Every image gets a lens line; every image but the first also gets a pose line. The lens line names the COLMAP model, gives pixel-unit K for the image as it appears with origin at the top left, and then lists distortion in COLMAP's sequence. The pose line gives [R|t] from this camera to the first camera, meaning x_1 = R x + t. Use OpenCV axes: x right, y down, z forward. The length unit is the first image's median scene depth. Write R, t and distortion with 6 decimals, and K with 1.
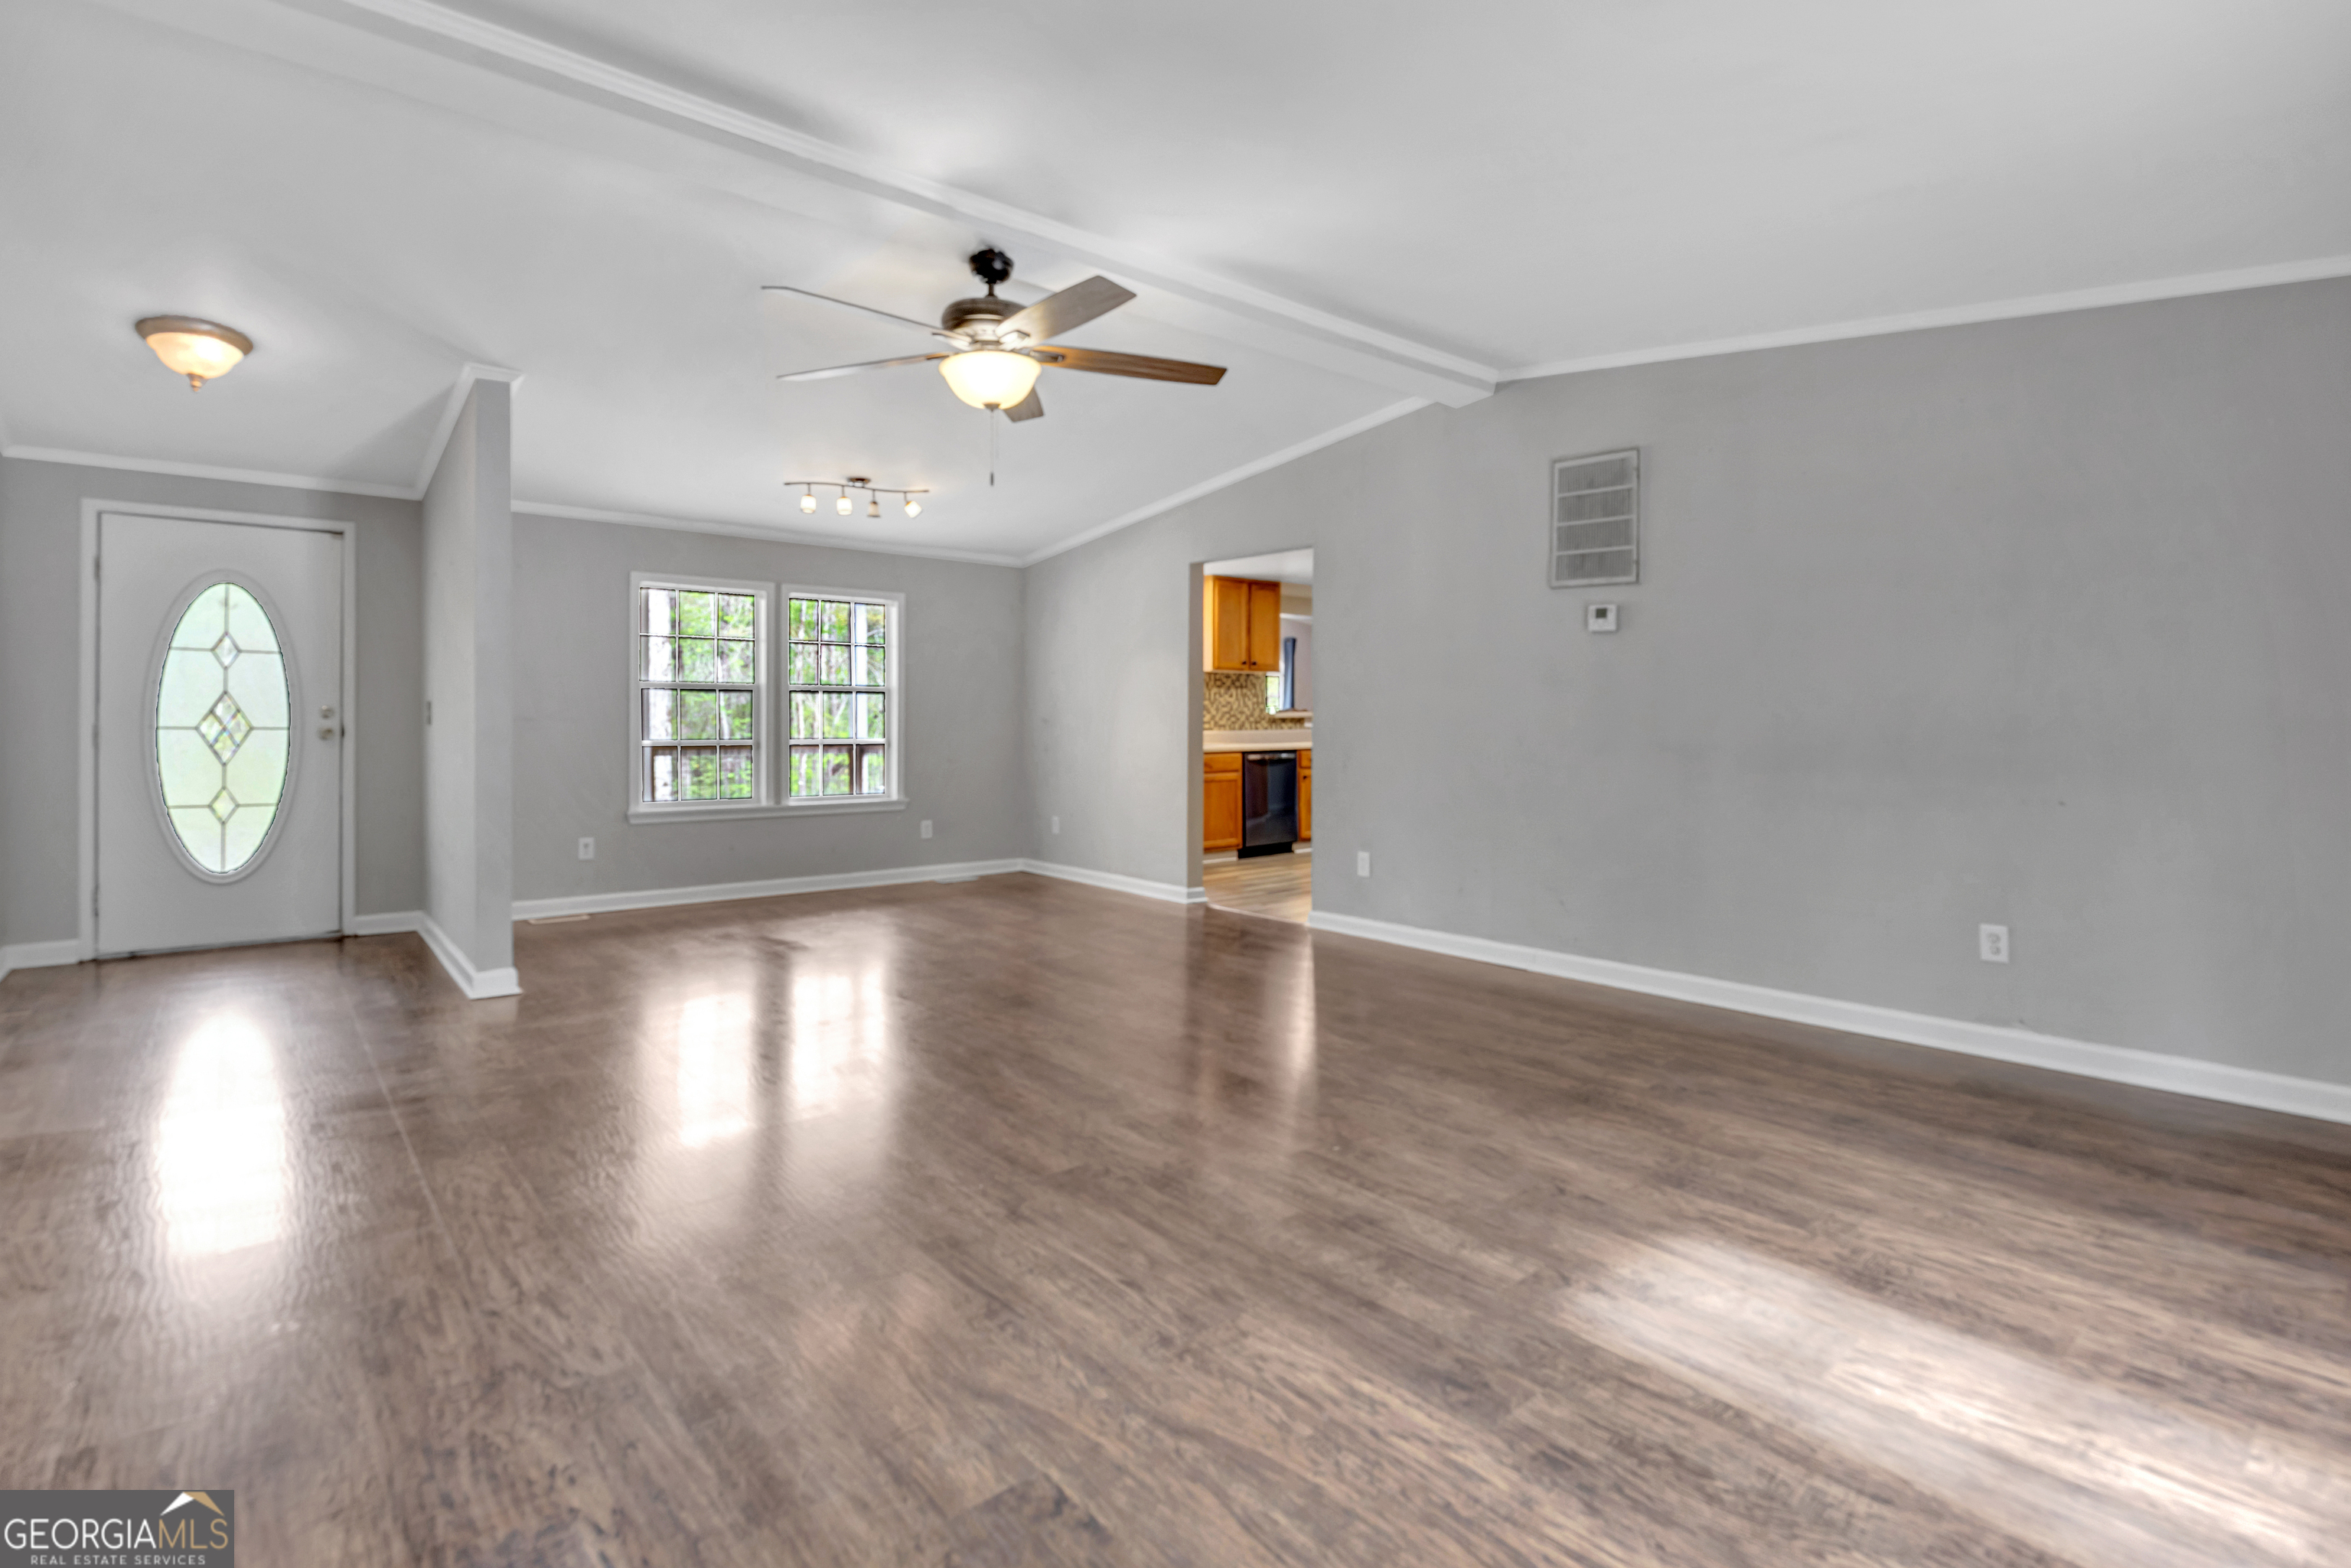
lens RADIAL K [[1124.2, 0, 1199.9], [0, 1124.2, 700.7], [0, 0, 1]] dist [-0.019618, 0.000204]
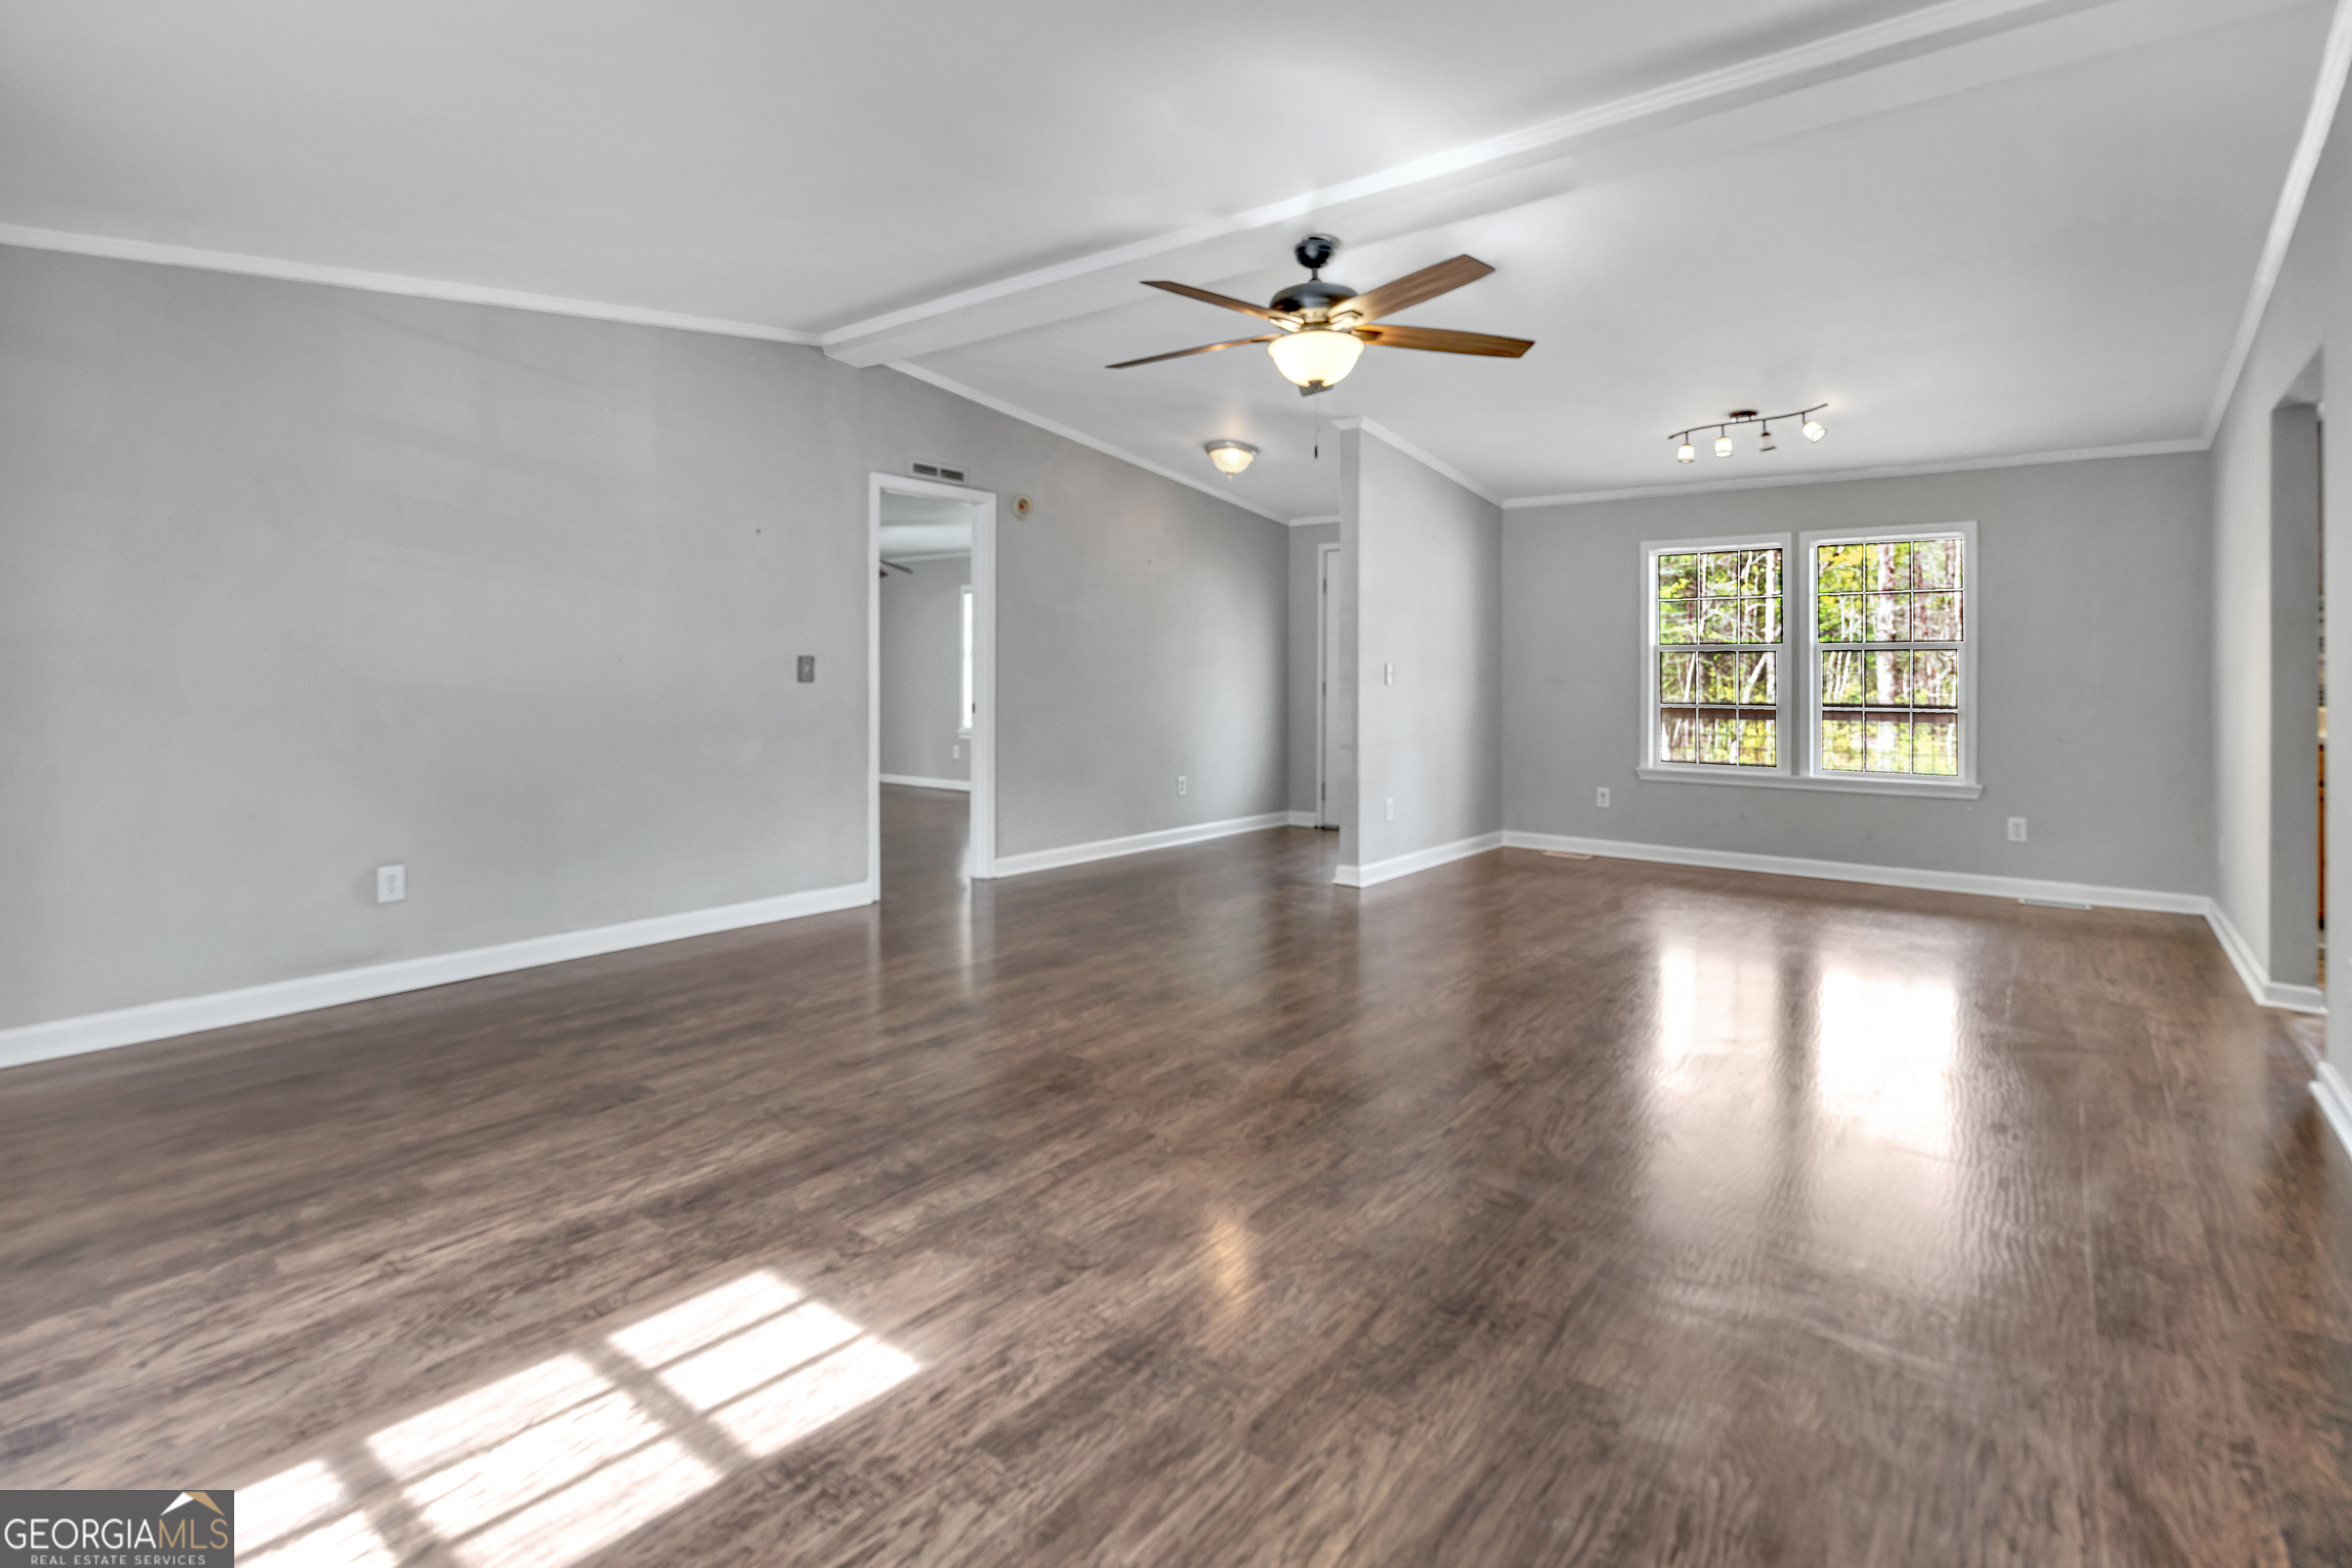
lens RADIAL K [[1124.7, 0, 1200.4], [0, 1124.7, 700.6], [0, 0, 1]] dist [-0.019618, 0.000204]
pose [[0.210293, 0.021791, -0.977395, 1.221273], [0.011421, 0.999629, 0.024744, 0.009990], [0.977572, -0.016366, 0.209966, 1.001484]]
